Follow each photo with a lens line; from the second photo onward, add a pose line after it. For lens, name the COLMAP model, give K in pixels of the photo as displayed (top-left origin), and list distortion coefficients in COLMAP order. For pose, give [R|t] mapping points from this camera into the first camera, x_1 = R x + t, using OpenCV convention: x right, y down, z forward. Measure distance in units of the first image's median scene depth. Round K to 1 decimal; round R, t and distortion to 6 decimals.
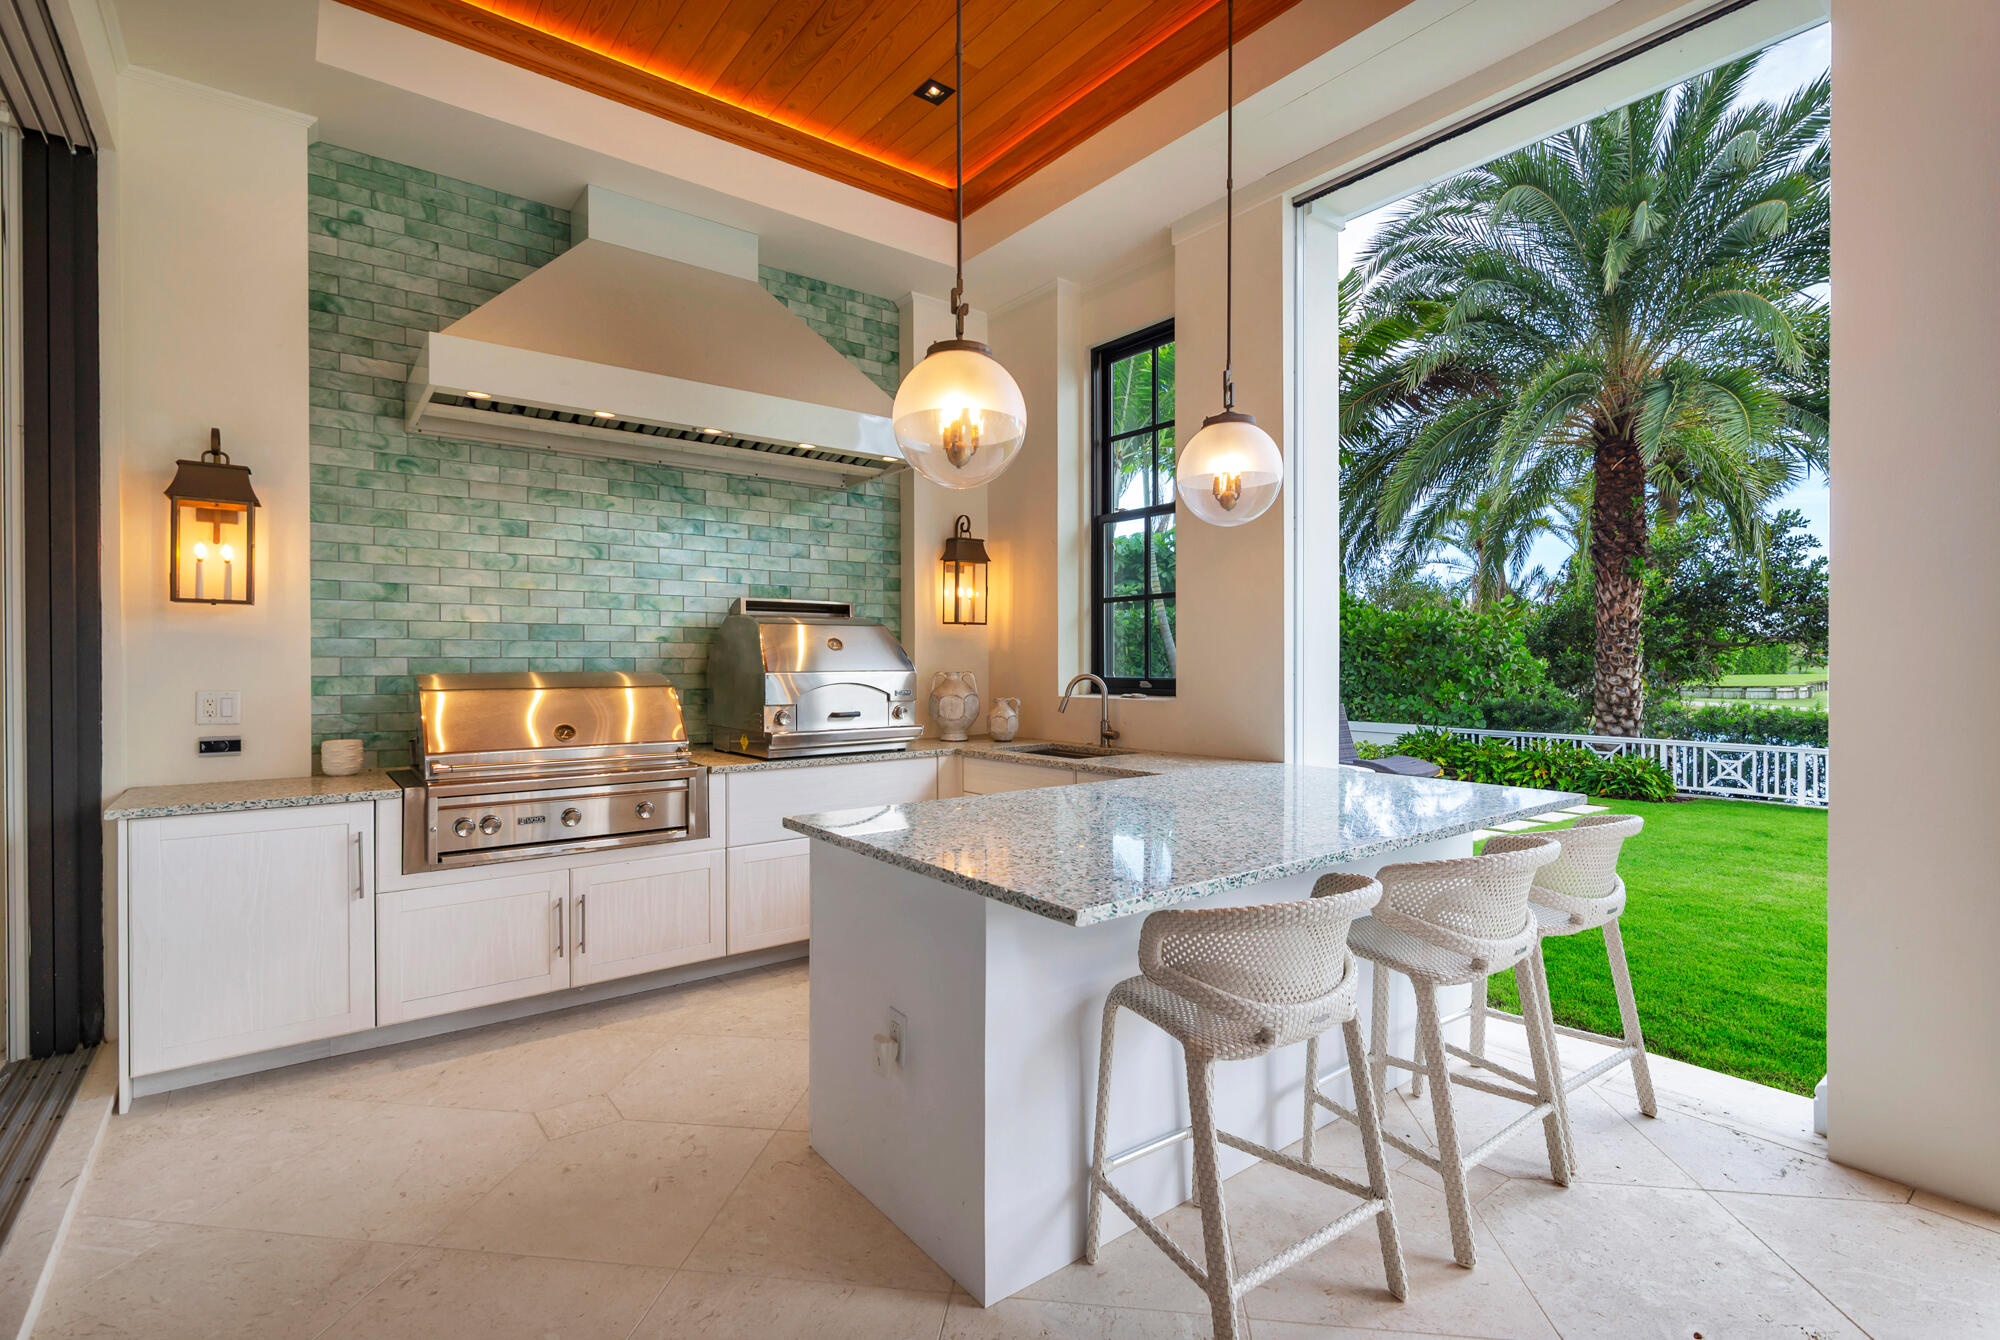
lens RADIAL K [[946.5, 0, 1000.0], [0, 946.5, 670.0], [0, 0, 1]] dist [-0.000563, -0.000533]
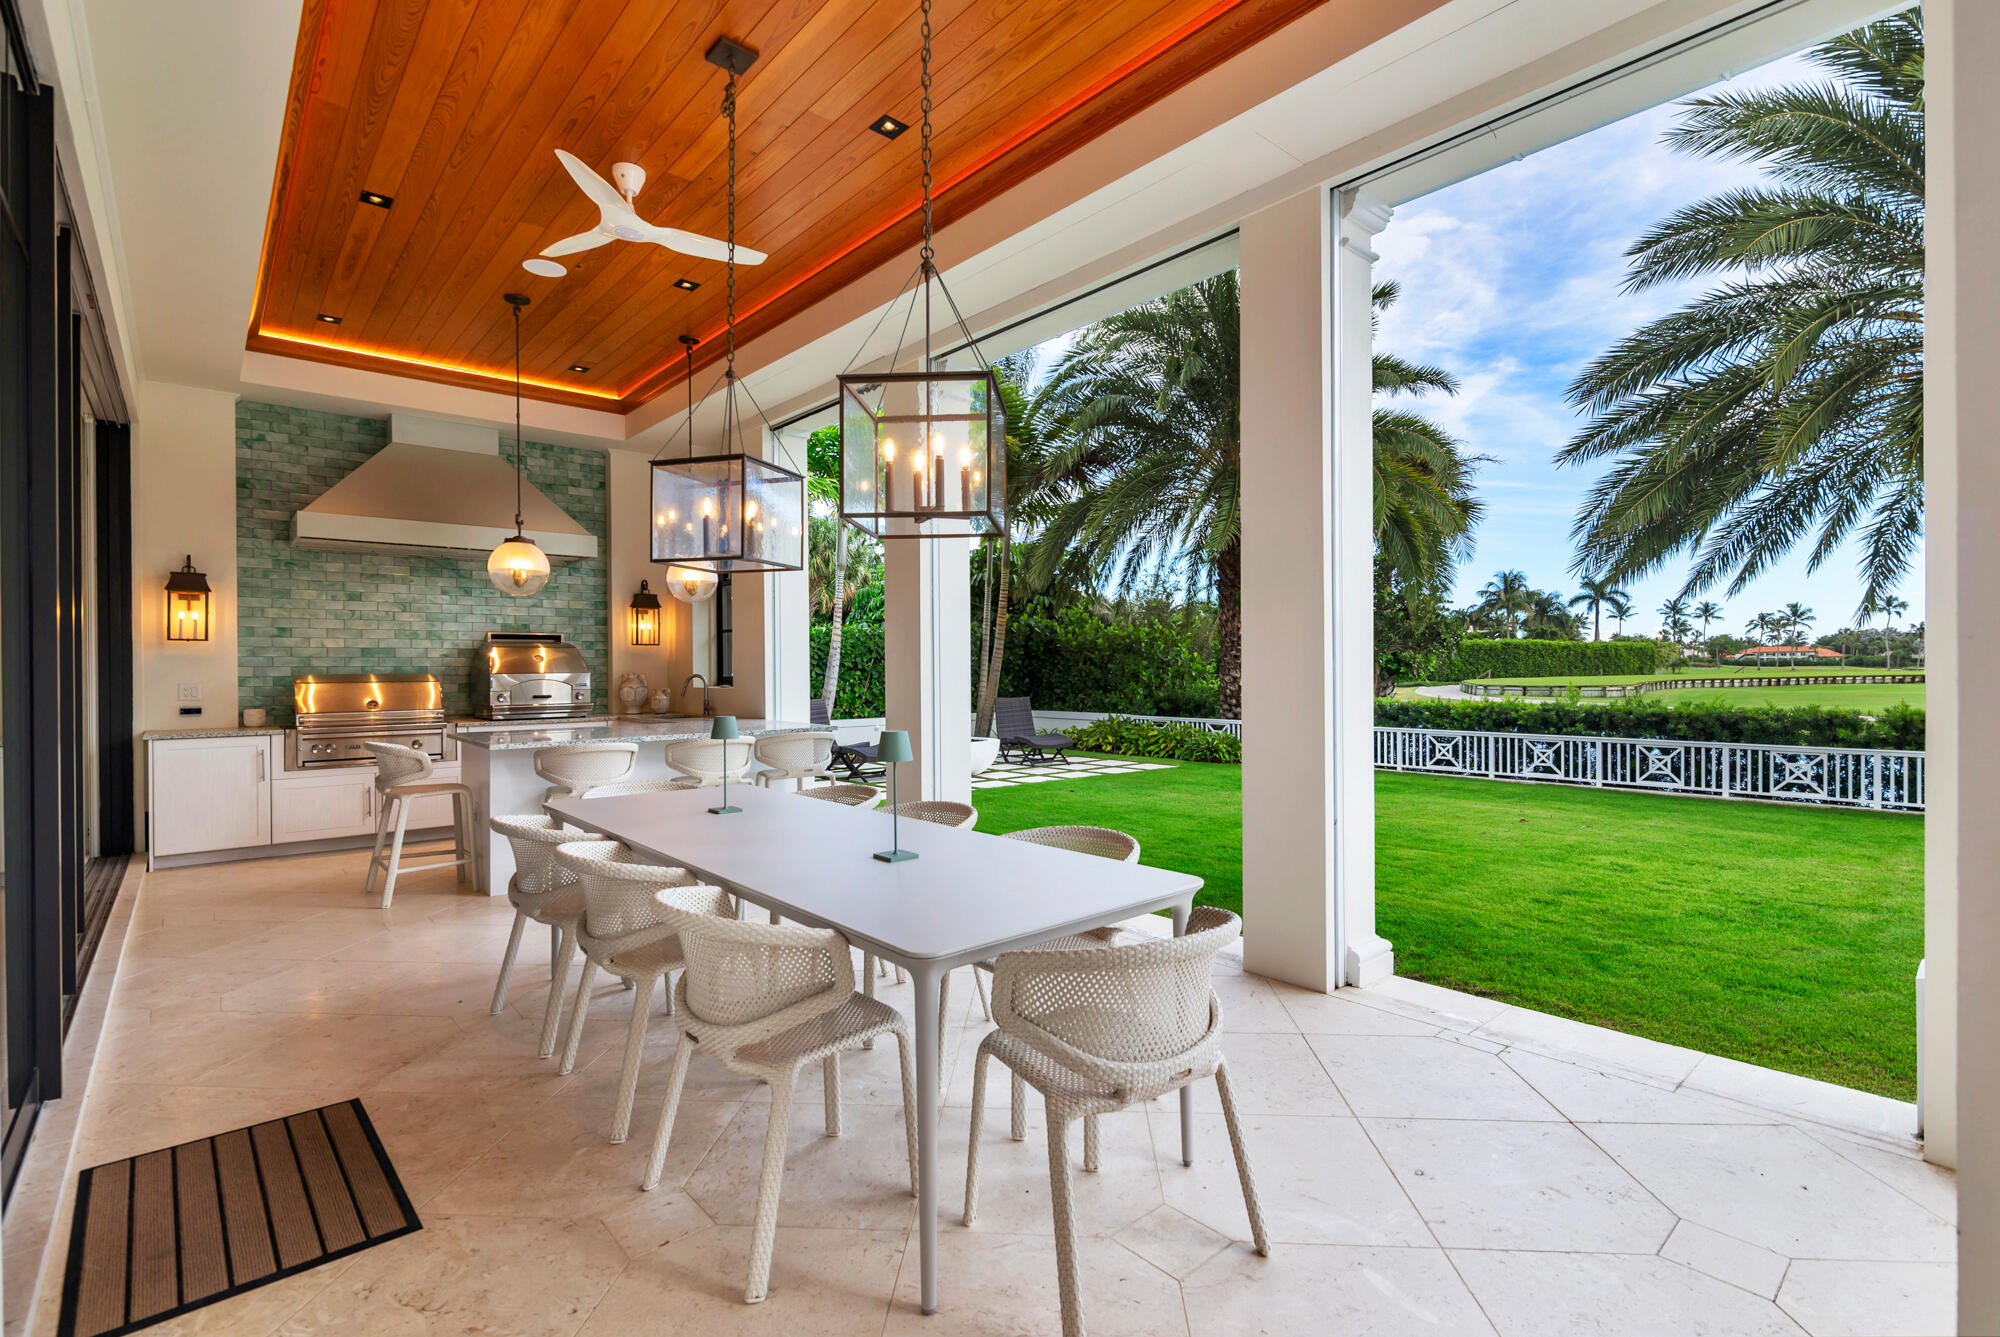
lens RADIAL K [[912.0, 0, 998.8], [0, 912.0, 675.1], [0, 0, 1]] dist [-0.010968, 0.000357]
pose [[0.997530, -0.004504, 0.070103, 0.632552], [0.004427, 0.999989, 0.001249, 0.007295], [-0.070108, -0.000935, 0.997539, -0.870932]]
